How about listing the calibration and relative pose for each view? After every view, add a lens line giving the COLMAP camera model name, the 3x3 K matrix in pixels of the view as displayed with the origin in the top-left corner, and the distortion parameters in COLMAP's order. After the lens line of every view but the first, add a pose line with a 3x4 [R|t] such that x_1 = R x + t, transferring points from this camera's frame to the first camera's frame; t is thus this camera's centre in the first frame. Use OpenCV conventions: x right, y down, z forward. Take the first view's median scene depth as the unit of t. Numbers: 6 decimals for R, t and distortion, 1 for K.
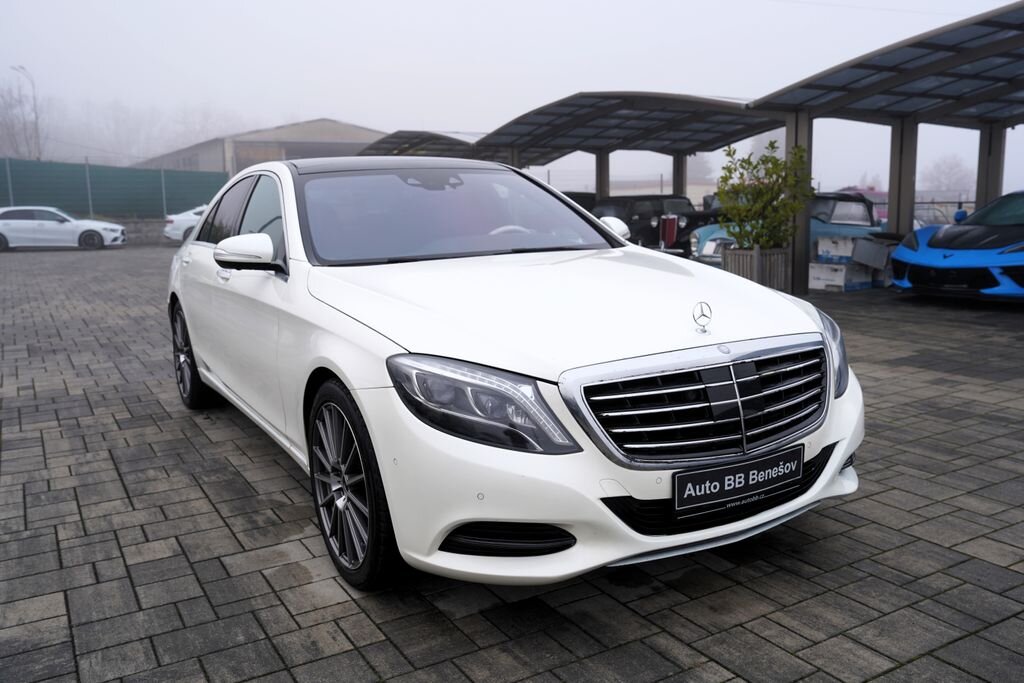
lens RADIAL K [[861.0, 0, 516.3], [0, 861.0, 334.8], [0, 0, 1]] dist [-0.044543, 0.060079]
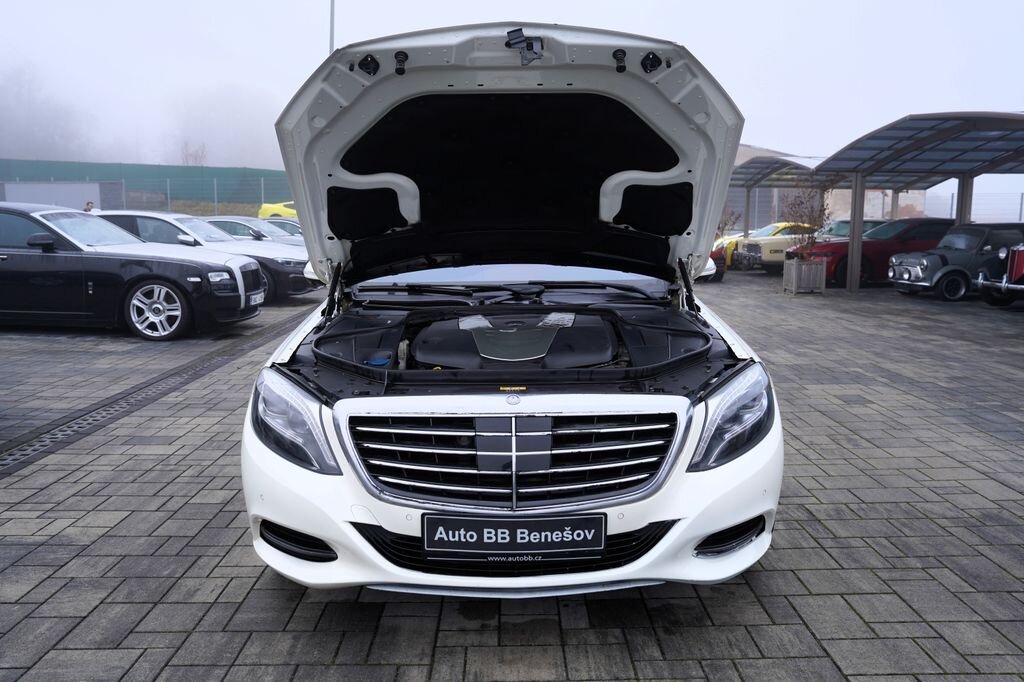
lens RADIAL K [[785.7, 0, 511.0], [0, 785.7, 337.6], [0, 0, 1]] dist [-0.051253, 0.021269]
pose [[0.867071, 0.090651, -0.489868, 0.672213], [-0.092226, 0.995517, 0.020981, -0.071858], [0.489574, 0.026986, 0.871544, 0.223028]]
